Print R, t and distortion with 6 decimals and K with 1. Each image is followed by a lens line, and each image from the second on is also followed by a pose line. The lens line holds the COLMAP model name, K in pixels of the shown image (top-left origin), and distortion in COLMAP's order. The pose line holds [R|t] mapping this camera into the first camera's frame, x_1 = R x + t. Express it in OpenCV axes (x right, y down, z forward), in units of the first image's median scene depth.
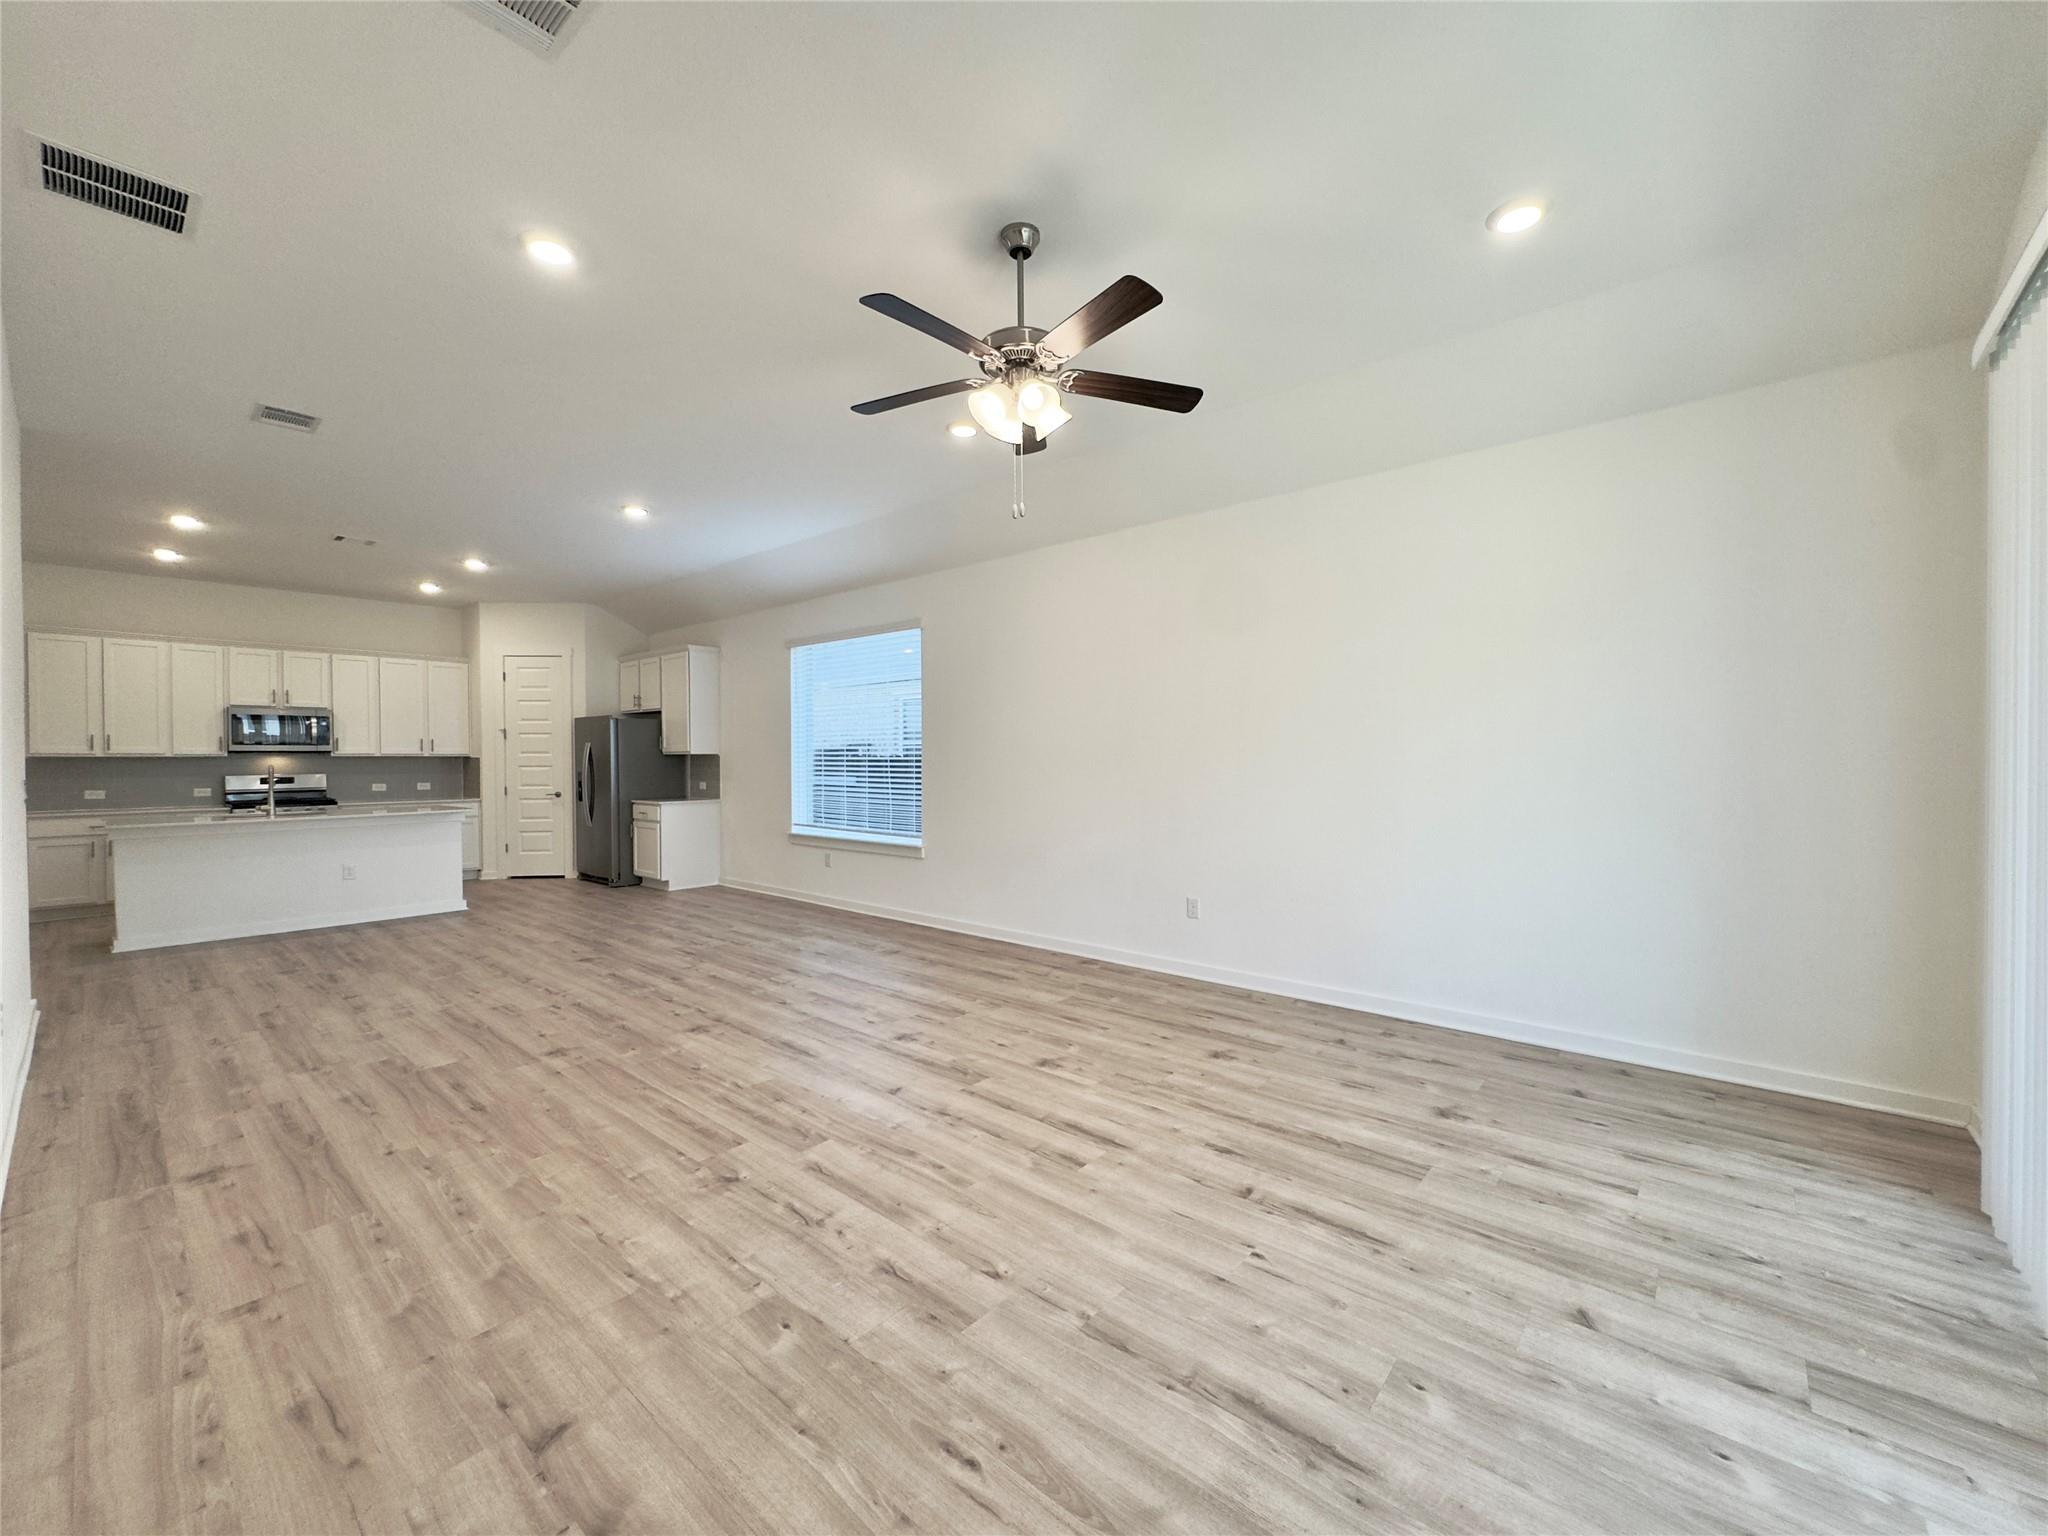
lens RADIAL K [[815.0, 0, 1022.3], [0, 815.0, 770.1], [0, 0, 1]] dist [-0.003405, -0.000178]
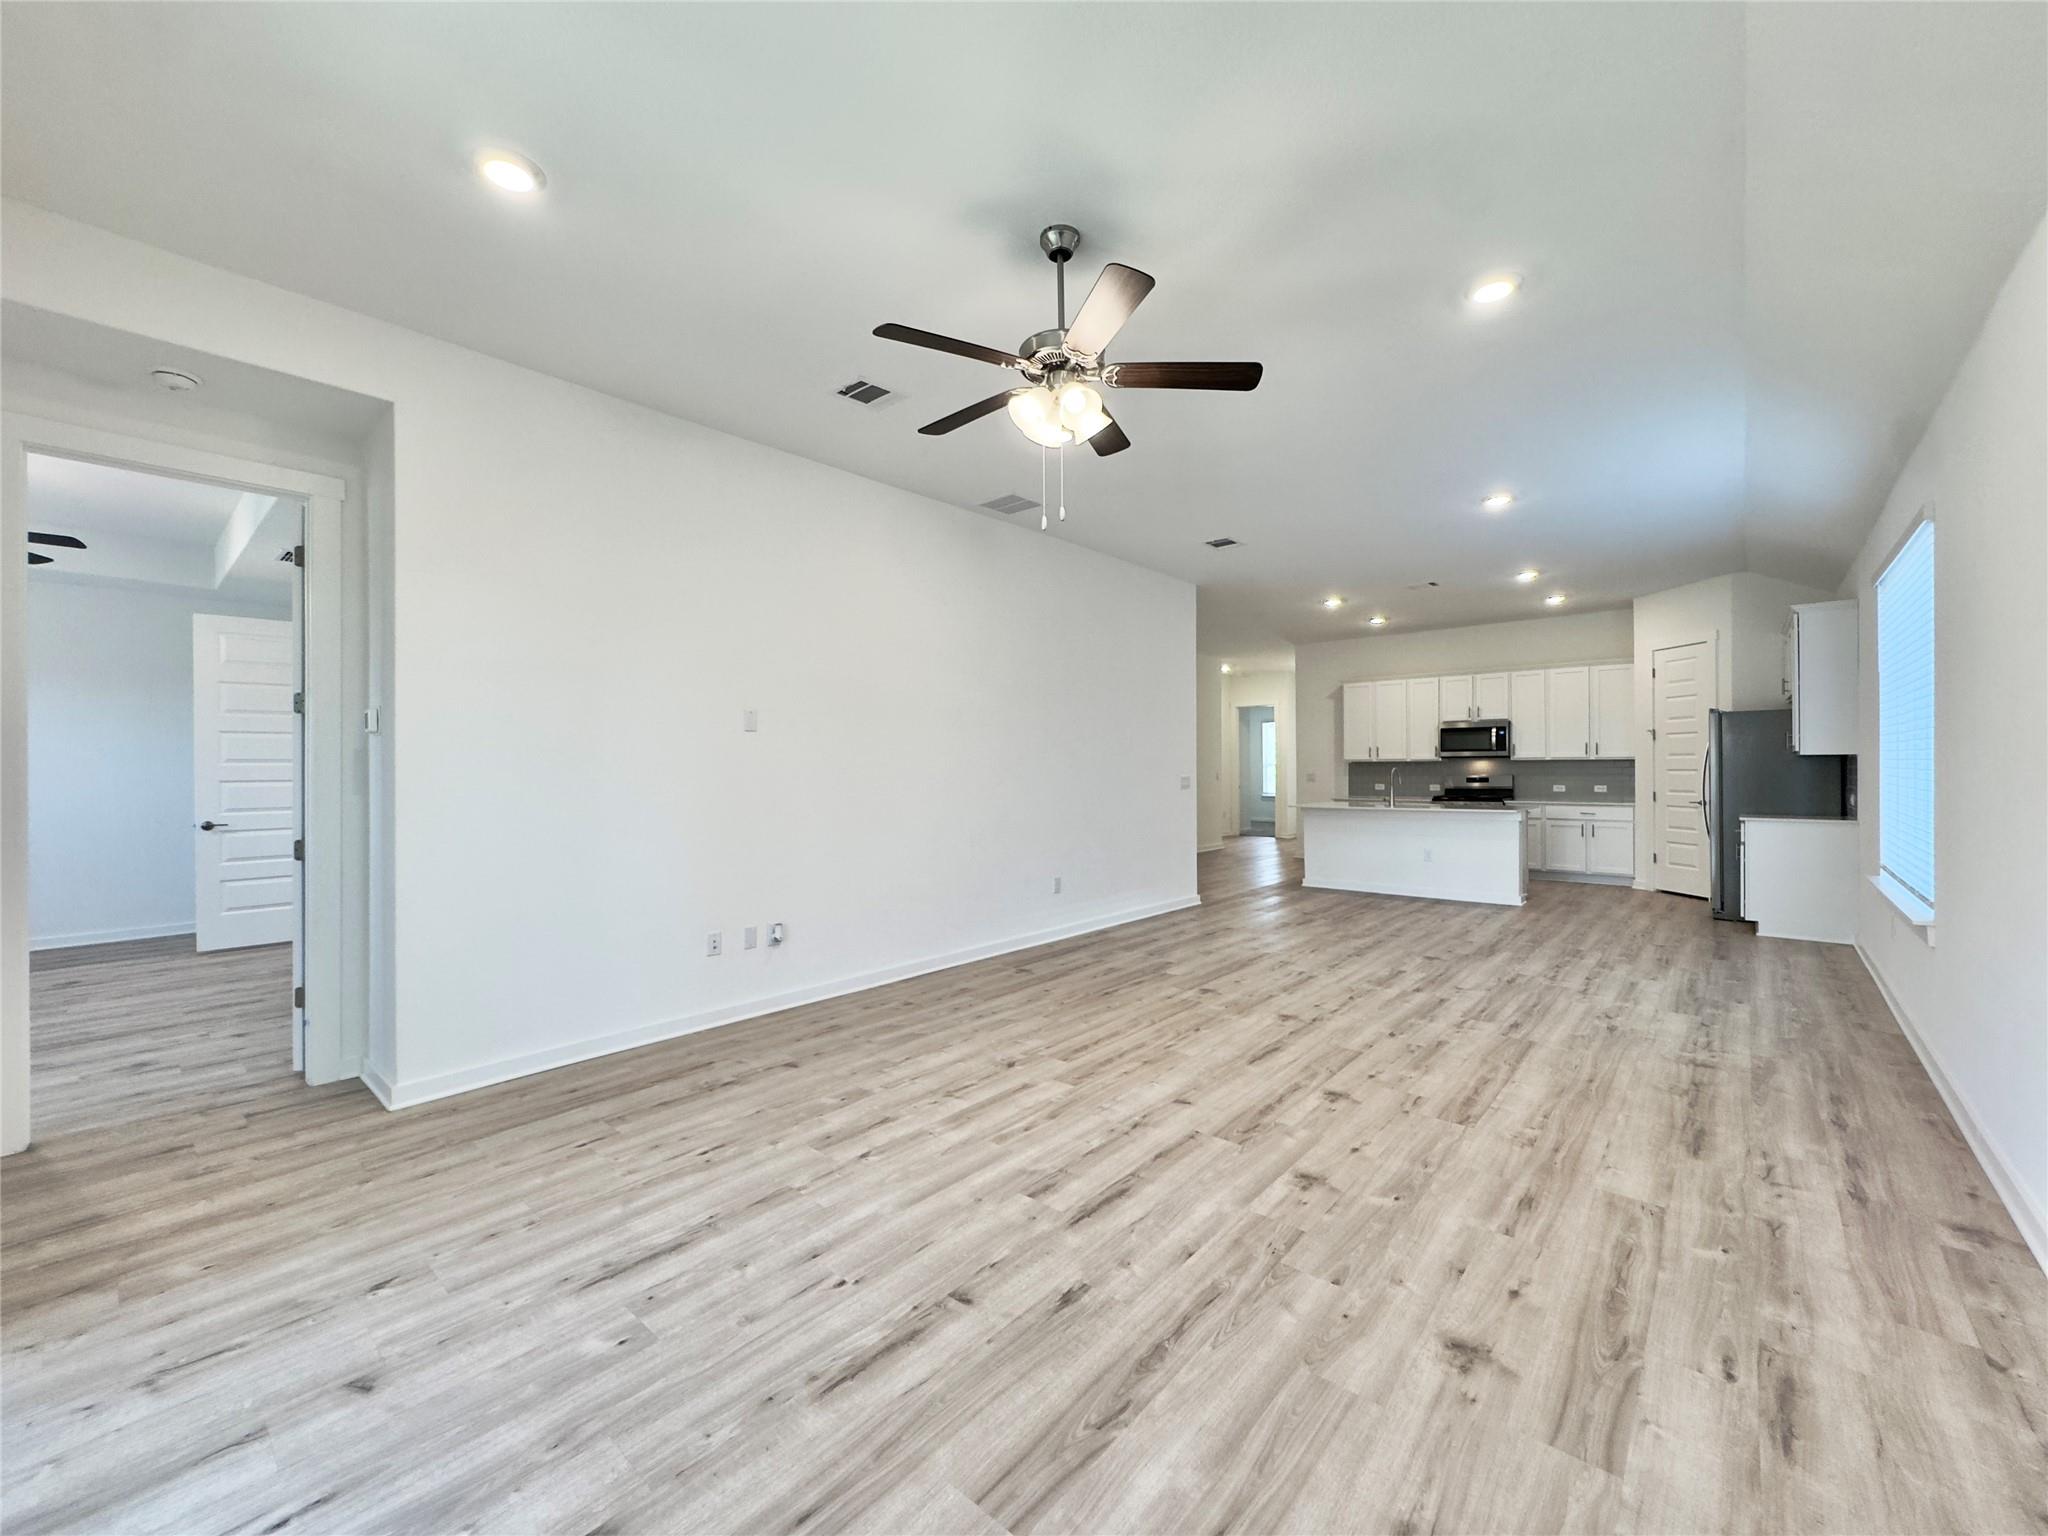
lens RADIAL K [[822.0, 0, 1028.1], [0, 822.0, 768.0], [0, 0, 1]] dist [-0.002460, -0.000262]
pose [[-0.001327, 0.004417, -0.999989, 0.849287], [-0.008643, 0.999953, 0.004428, -0.013424], [0.999962, 0.008648, -0.001289, 0.822756]]
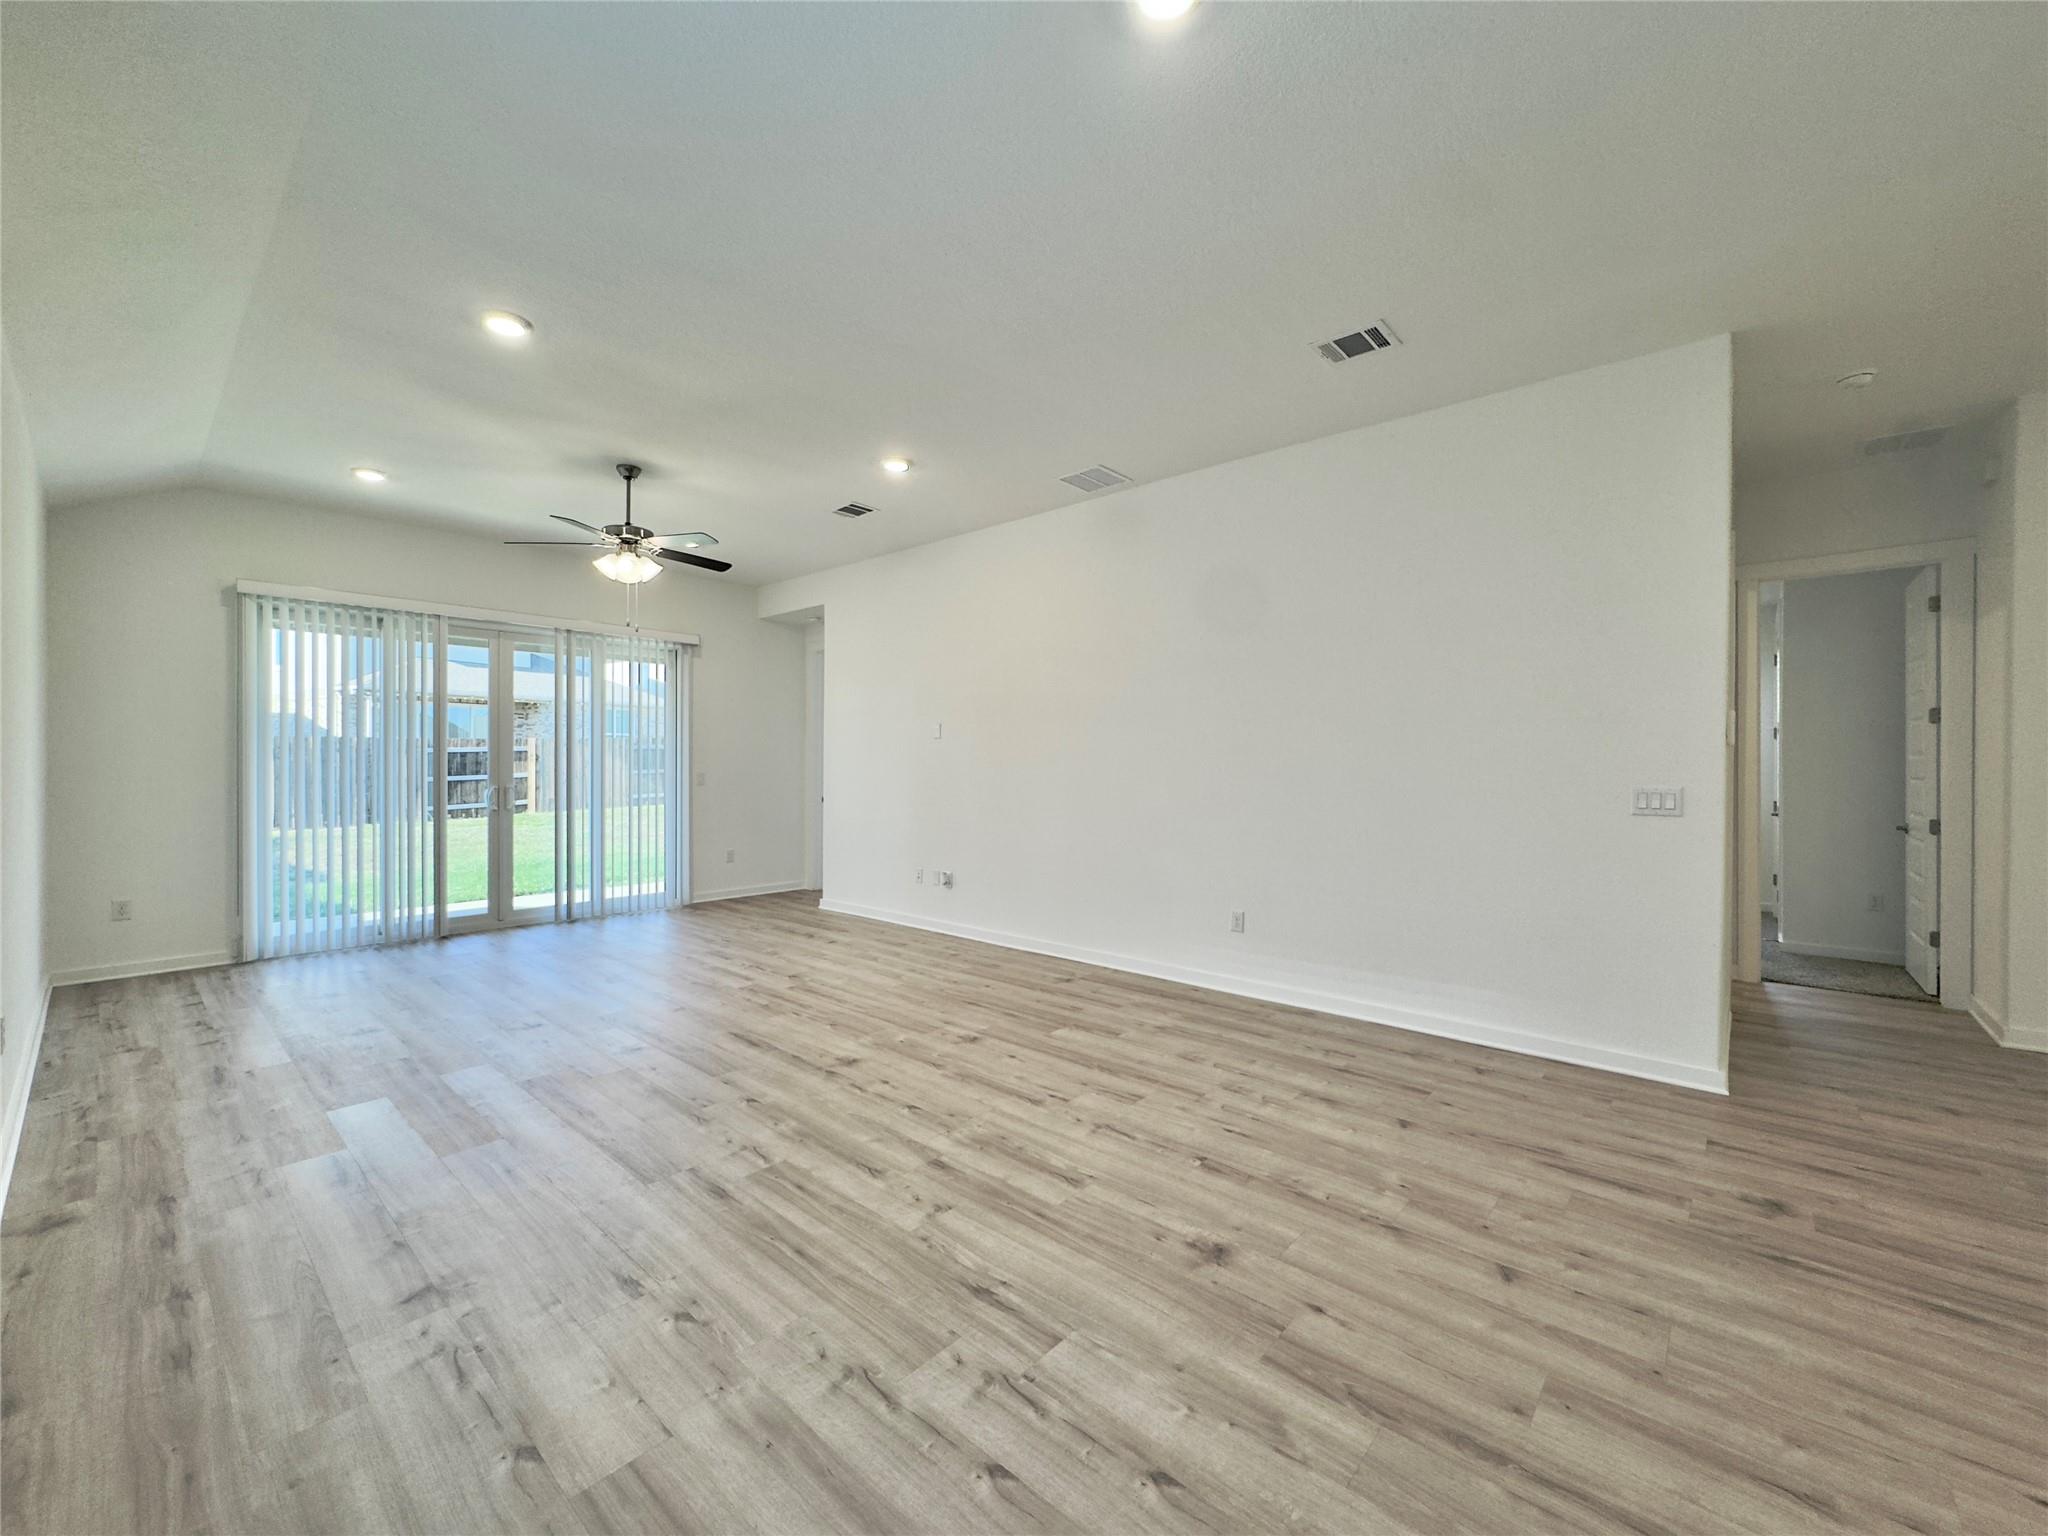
lens RADIAL K [[817.4, 0, 1025.5], [0, 817.4, 768.8], [0, 0, 1]] dist [-0.002064, -0.000170]
pose [[-0.999964, 0.001302, 0.008419, -0.752489], [0.001480, 0.999774, 0.021190, -0.032940], [-0.008389, 0.021202, -0.999740, 2.373780]]
